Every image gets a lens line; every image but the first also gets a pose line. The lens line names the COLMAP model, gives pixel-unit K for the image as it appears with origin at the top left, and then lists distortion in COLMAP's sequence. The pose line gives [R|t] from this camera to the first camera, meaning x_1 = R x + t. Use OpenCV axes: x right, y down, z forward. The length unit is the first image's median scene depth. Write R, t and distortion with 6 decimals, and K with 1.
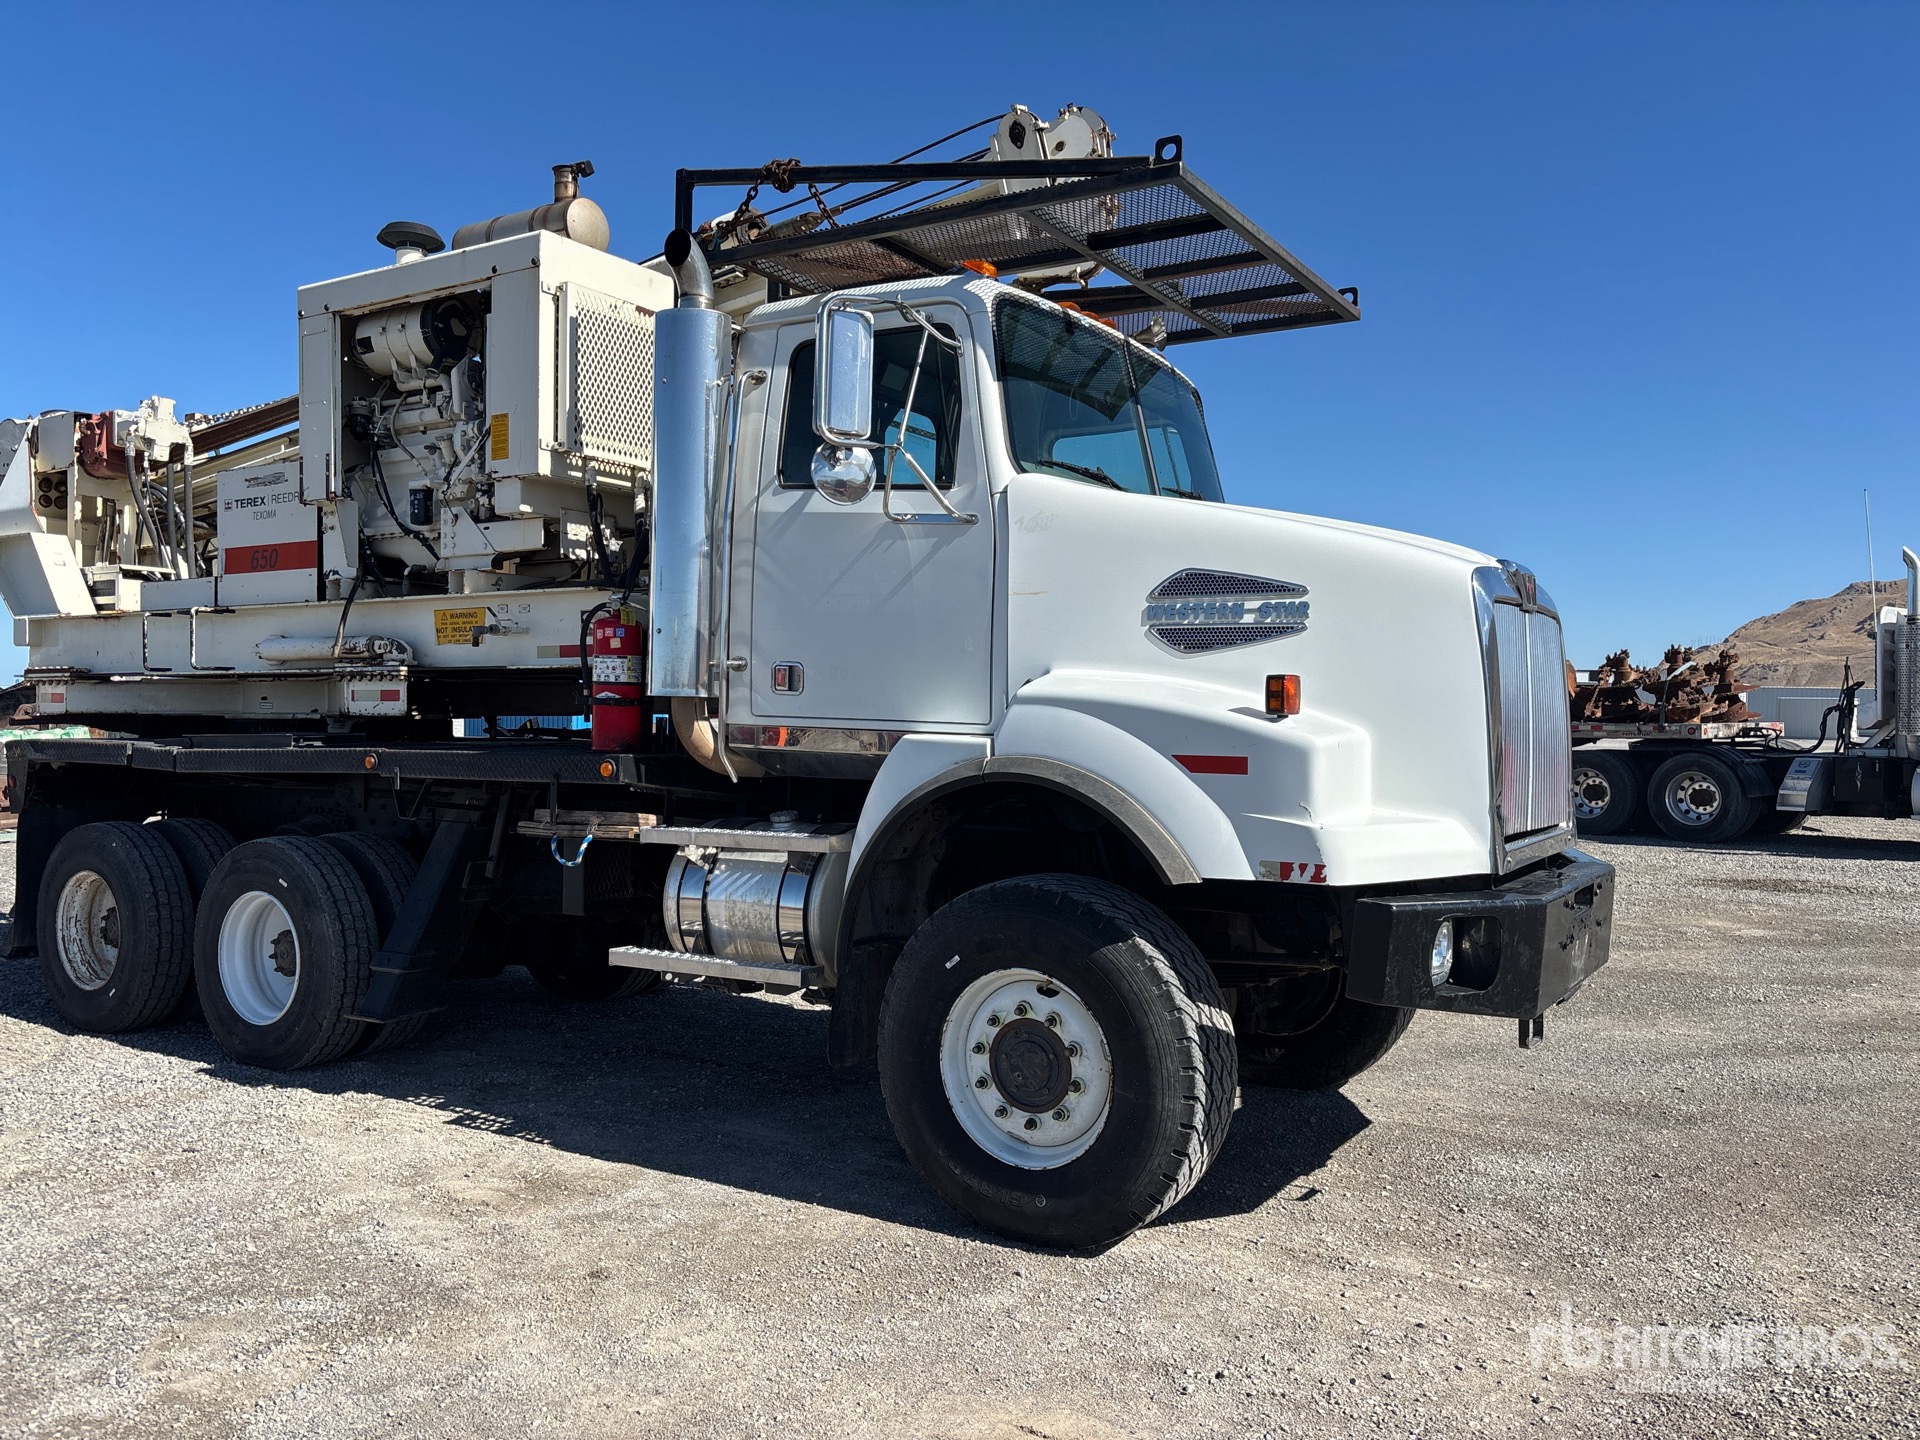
lens RADIAL K [[1461.3, 0, 960.0], [0, 1461.3, 720.0], [0, 0, 1]] dist [0.029666, -0.016498]
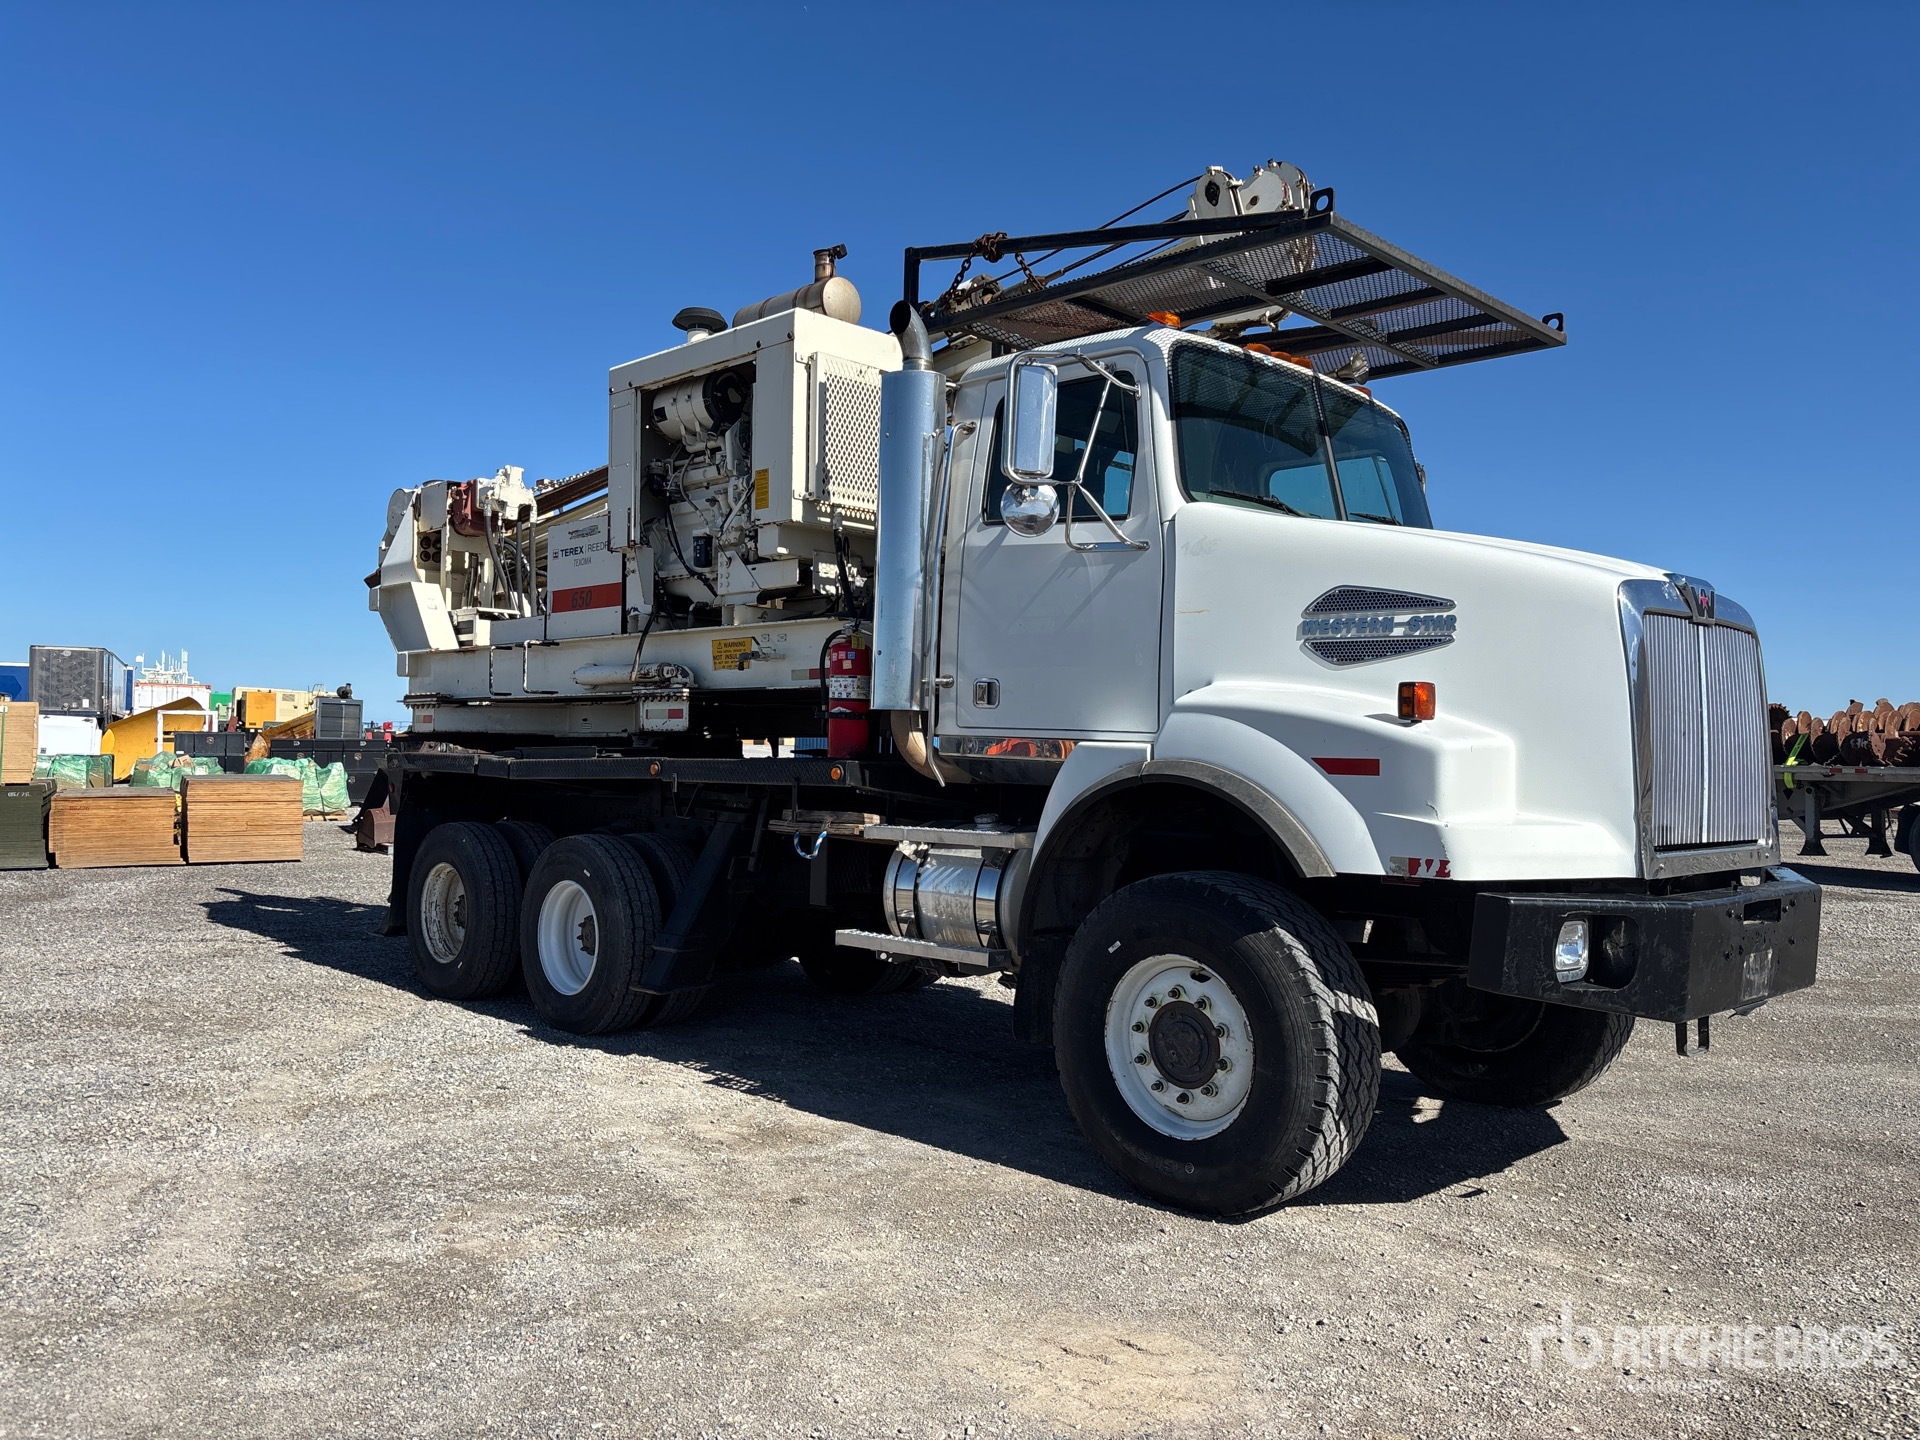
lens RADIAL K [[1452.2, 0, 948.5], [0, 1452.2, 720.3], [0, 0, 1]] dist [0.055423, -0.061979]
pose [[0.973629, 0.003823, -0.228106, 0.101917], [-0.010865, 0.999502, -0.029624, 0.024119], [0.227879, 0.031321, 0.973186, -0.084392]]
